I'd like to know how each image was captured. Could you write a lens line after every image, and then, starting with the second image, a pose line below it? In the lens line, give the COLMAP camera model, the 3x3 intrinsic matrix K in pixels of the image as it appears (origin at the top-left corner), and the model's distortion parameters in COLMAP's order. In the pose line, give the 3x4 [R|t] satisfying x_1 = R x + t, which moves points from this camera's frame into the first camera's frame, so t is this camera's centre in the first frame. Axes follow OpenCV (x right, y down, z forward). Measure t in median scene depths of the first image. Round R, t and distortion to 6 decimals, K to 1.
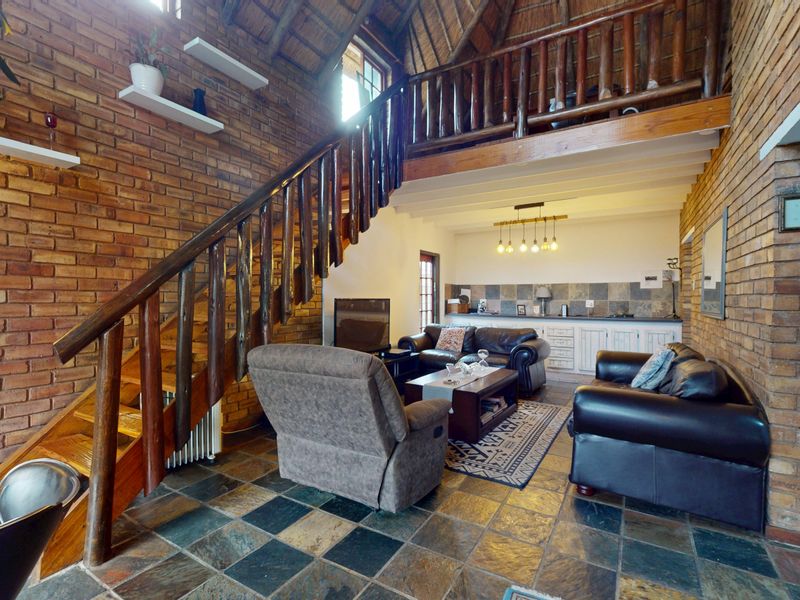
lens RADIAL K [[390.9, 0, 399.1], [0, 390.9, 301.2], [0, 0, 1]] dist [0.000237, -0.000336]
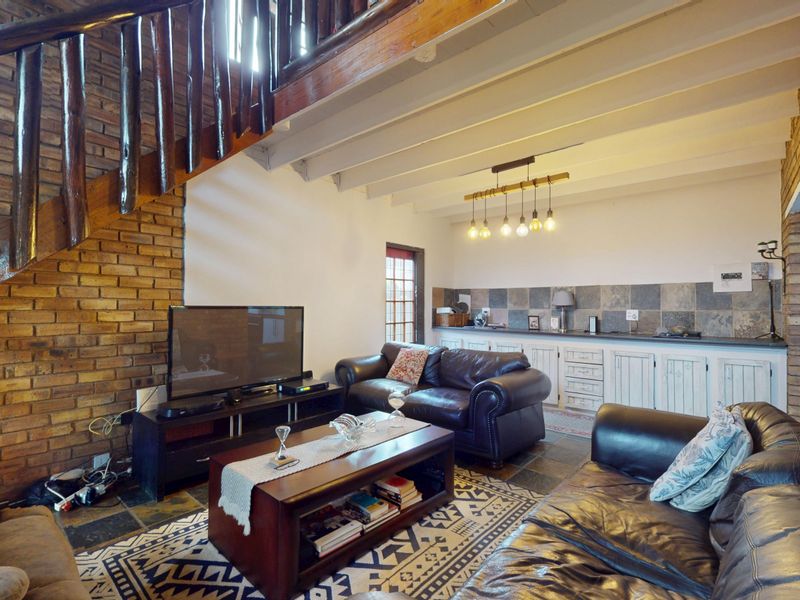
lens RADIAL K [[390.9, 0, 399.1], [0, 390.9, 301.2], [0, 0, 1]] dist [0.000237, -0.000336]
pose [[0.985396, 0.000574, -0.170277, 0.224060], [-0.004254, 0.999765, -0.021249, -0.001701], [0.170225, 0.021663, 0.985167, 0.287659]]
